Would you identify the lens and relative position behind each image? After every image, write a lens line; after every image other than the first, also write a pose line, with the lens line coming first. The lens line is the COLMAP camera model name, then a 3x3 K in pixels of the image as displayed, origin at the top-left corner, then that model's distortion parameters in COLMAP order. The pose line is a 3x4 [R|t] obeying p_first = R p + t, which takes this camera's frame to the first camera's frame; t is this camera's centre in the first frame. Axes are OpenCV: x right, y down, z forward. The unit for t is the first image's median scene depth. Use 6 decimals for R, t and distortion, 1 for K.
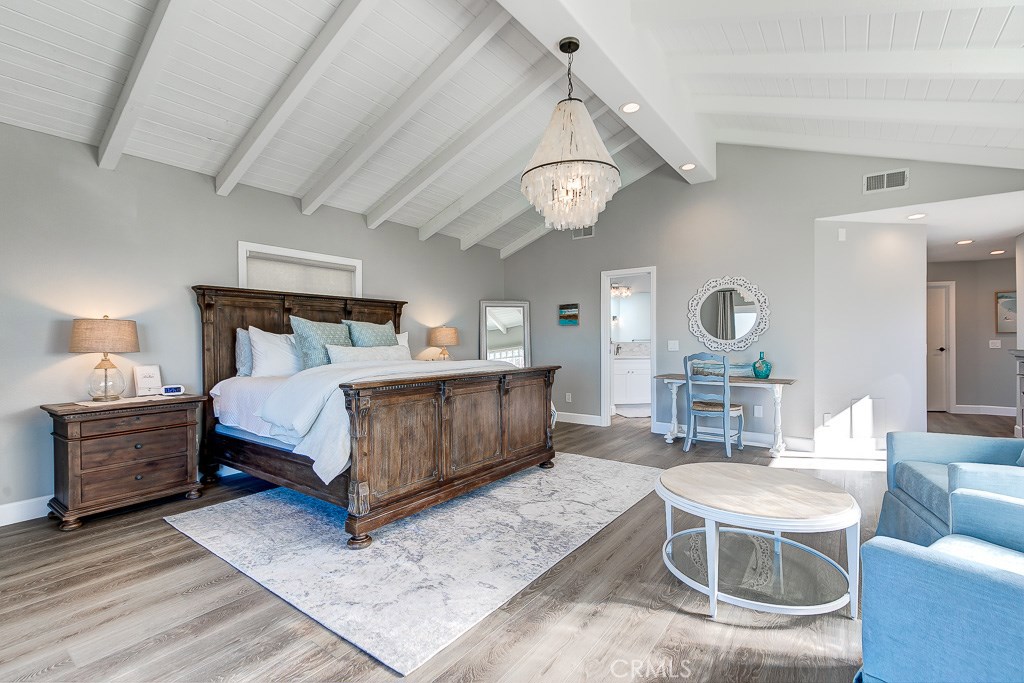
lens RADIAL K [[473.4, 0, 510.3], [0, 473.4, 339.7], [0, 0, 1]] dist [0.001231, 0.000856]
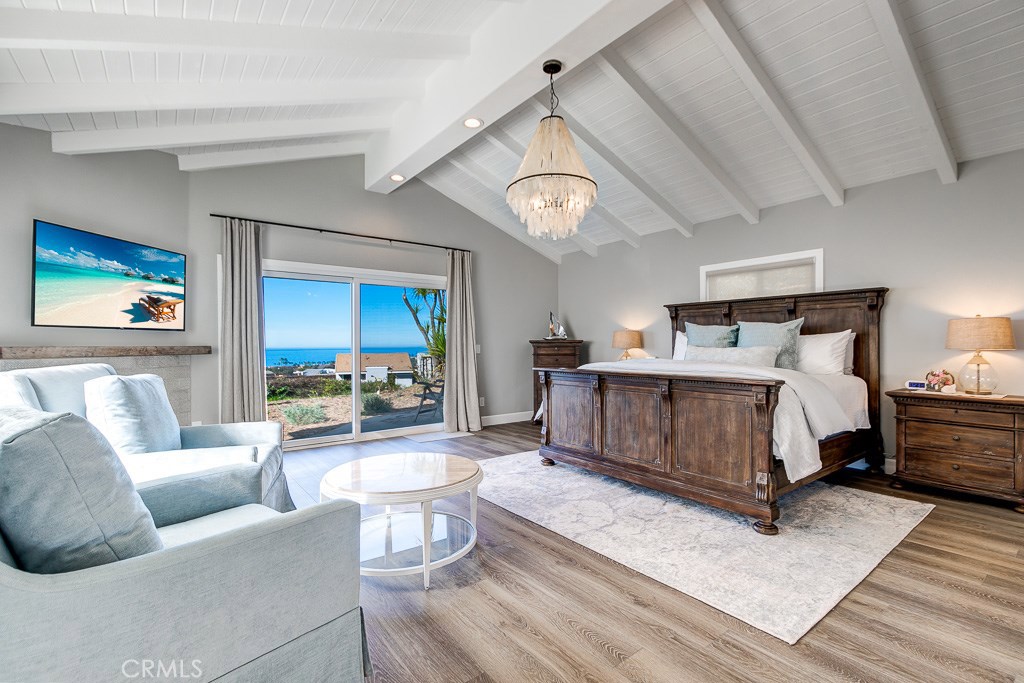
lens RADIAL K [[473.4, 0, 513.1], [0, 473.4, 340.7], [0, 0, 1]] dist [0.001231, 0.000856]
pose [[-0.300619, -0.001528, -0.953743, 0.975768], [0.008298, 0.999957, -0.004217, 0.000264], [0.953708, -0.009182, -0.300593, 1.027291]]
